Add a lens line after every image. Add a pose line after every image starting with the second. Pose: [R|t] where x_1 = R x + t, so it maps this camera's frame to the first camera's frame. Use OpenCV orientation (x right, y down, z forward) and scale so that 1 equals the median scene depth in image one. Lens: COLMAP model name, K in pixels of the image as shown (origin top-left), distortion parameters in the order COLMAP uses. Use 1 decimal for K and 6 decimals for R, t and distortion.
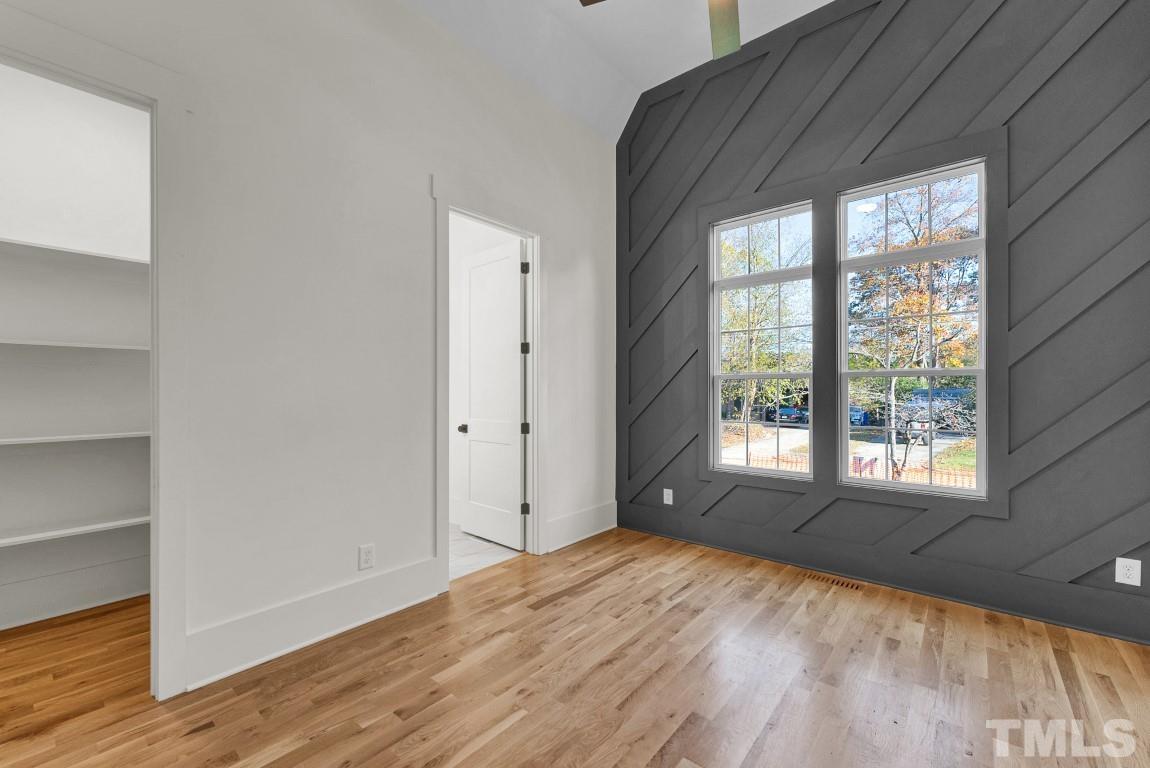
lens RADIAL K [[471.7, 0, 570.3], [0, 471.7, 390.2], [0, 0, 1]] dist [0.000671, -0.000705]
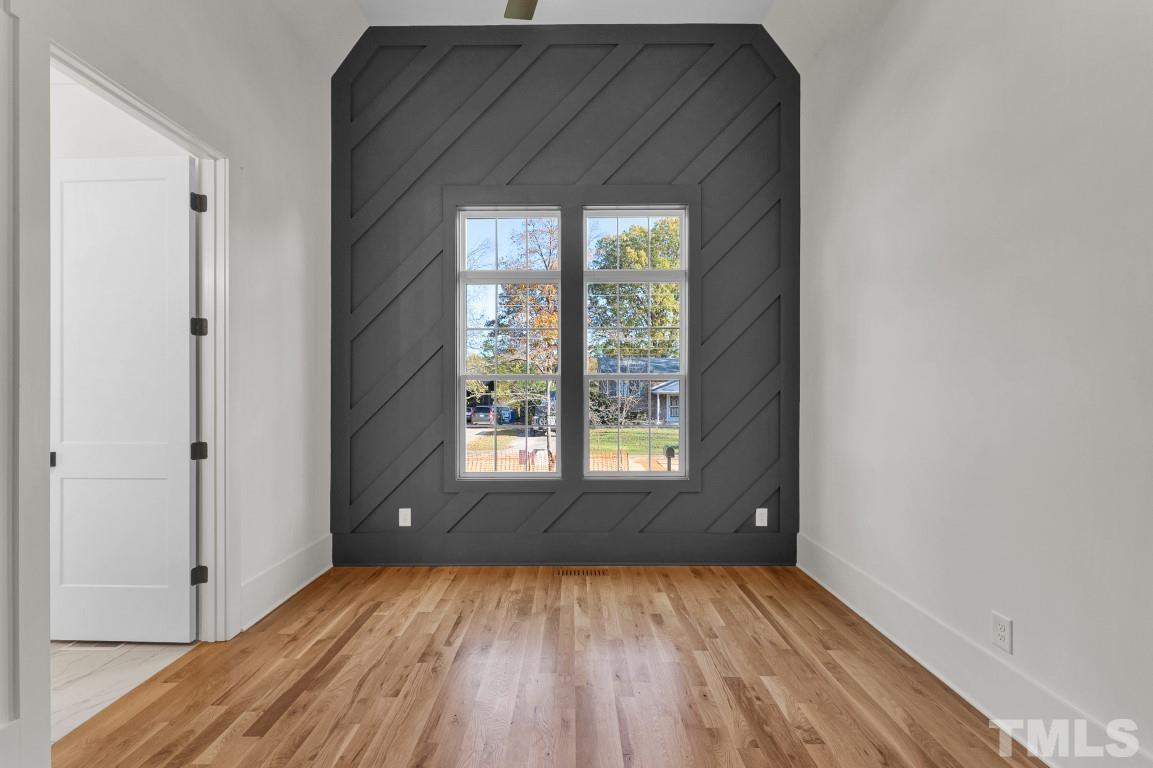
lens RADIAL K [[473.0, 0, 571.8], [0, 473.0, 390.3], [0, 0, 1]] dist [0.000671, -0.000705]
pose [[0.766481, 0.000028, 0.642267, -0.132463], [0.002693, 0.999991, -0.003258, 0.001454], [-0.642261, 0.004227, 0.766474, 0.192492]]
